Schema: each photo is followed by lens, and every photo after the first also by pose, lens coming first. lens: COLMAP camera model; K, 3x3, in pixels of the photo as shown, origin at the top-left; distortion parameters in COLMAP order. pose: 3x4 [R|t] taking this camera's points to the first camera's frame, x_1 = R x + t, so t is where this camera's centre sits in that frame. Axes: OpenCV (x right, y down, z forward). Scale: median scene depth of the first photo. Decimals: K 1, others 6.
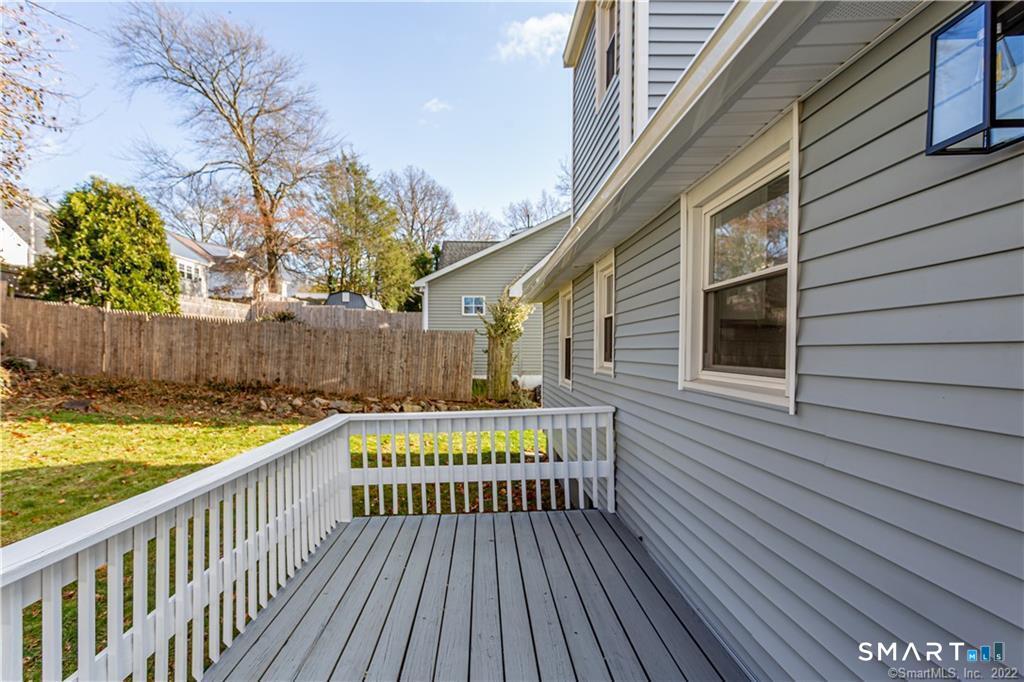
lens RADIAL K [[499.2, 0, 472.8], [0, 499.2, 357.2], [0, 0, 1]] dist [-0.021826, 0.013102]
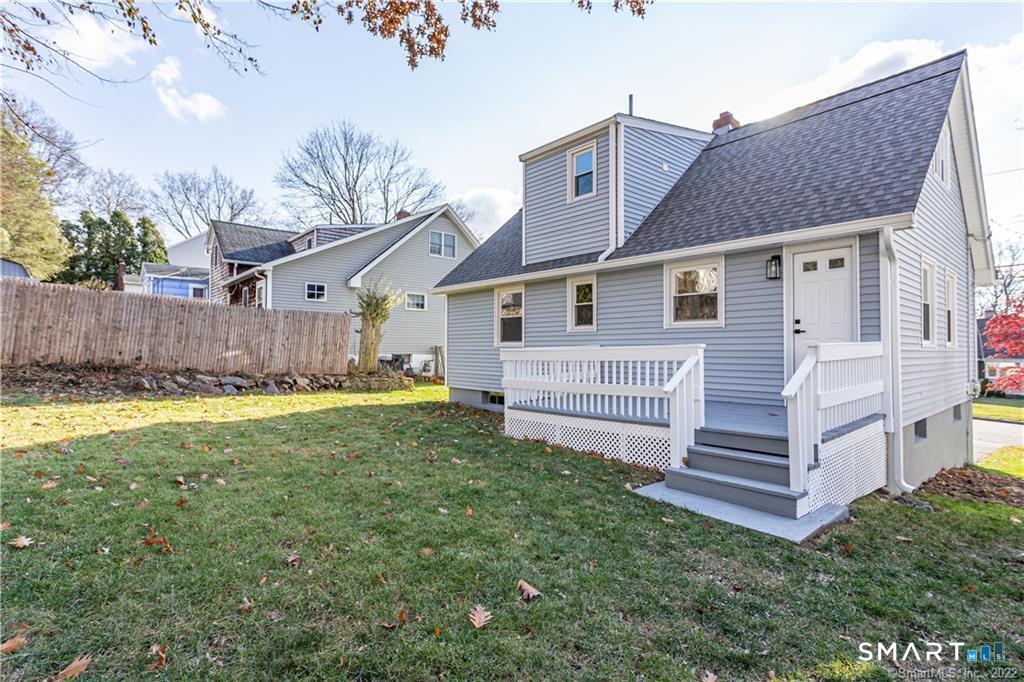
lens RADIAL K [[499.2, 0, 517.9], [0, 499.2, 341.2], [0, 0, 1]] dist [-0.021826, 0.013102]
pose [[0.738357, 0.006817, 0.674375, -0.493547], [0.011348, 0.999682, -0.022531, 0.043163], [-0.674314, 0.024288, 0.738045, -0.135775]]
